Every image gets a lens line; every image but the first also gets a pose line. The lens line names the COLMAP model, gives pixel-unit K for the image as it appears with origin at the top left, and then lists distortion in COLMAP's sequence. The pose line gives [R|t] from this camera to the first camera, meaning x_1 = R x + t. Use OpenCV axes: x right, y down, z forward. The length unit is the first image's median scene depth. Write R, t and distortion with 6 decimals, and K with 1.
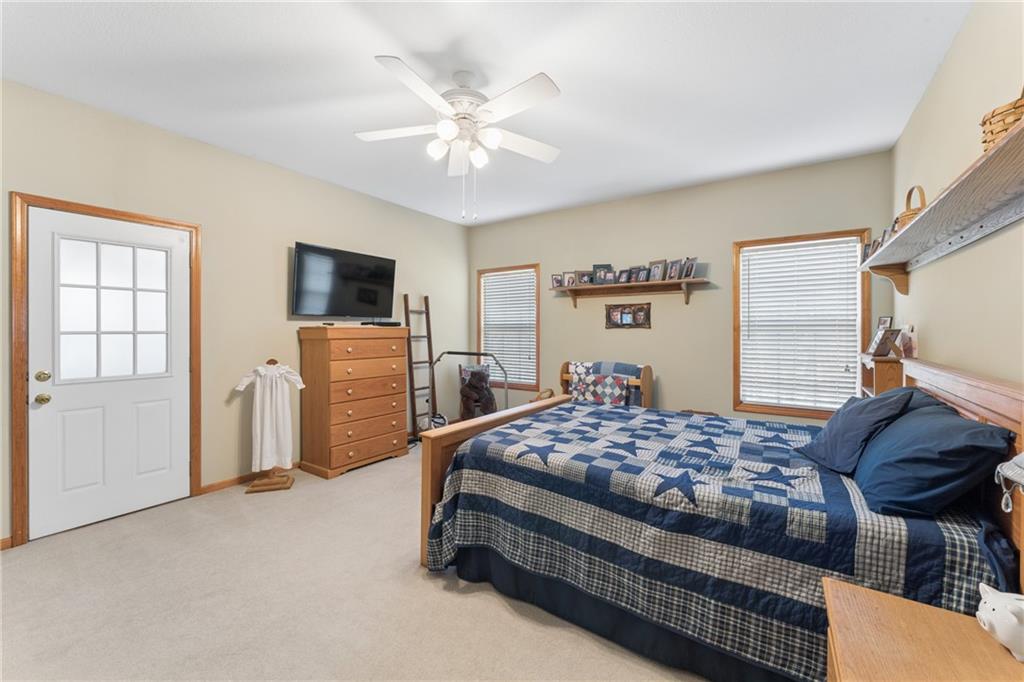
lens RADIAL K [[408.9, 0, 508.9], [0, 408.9, 332.2], [0, 0, 1]] dist [-0.005063, 0.000708]
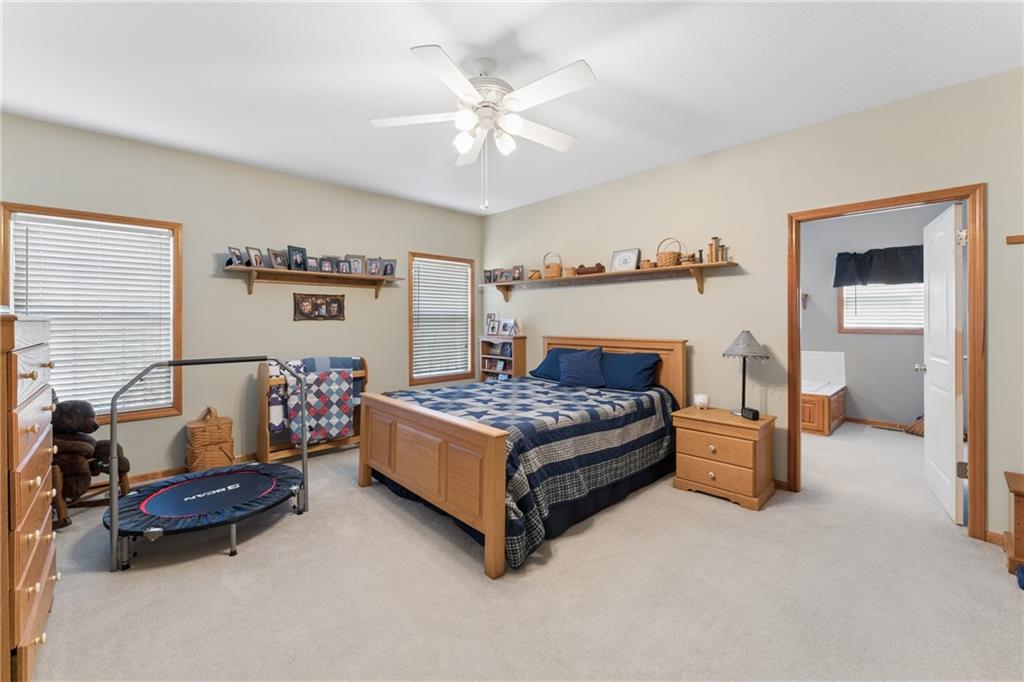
lens RADIAL K [[408.9, 0, 516.7], [0, 408.9, 320.6], [0, 0, 1]] dist [-0.005063, 0.000708]
pose [[0.211151, 0.000524, 0.977453, -0.566114], [0.009509, 0.999951, -0.002590, -0.002339], [-0.977407, 0.009841, 0.211135, 0.389900]]
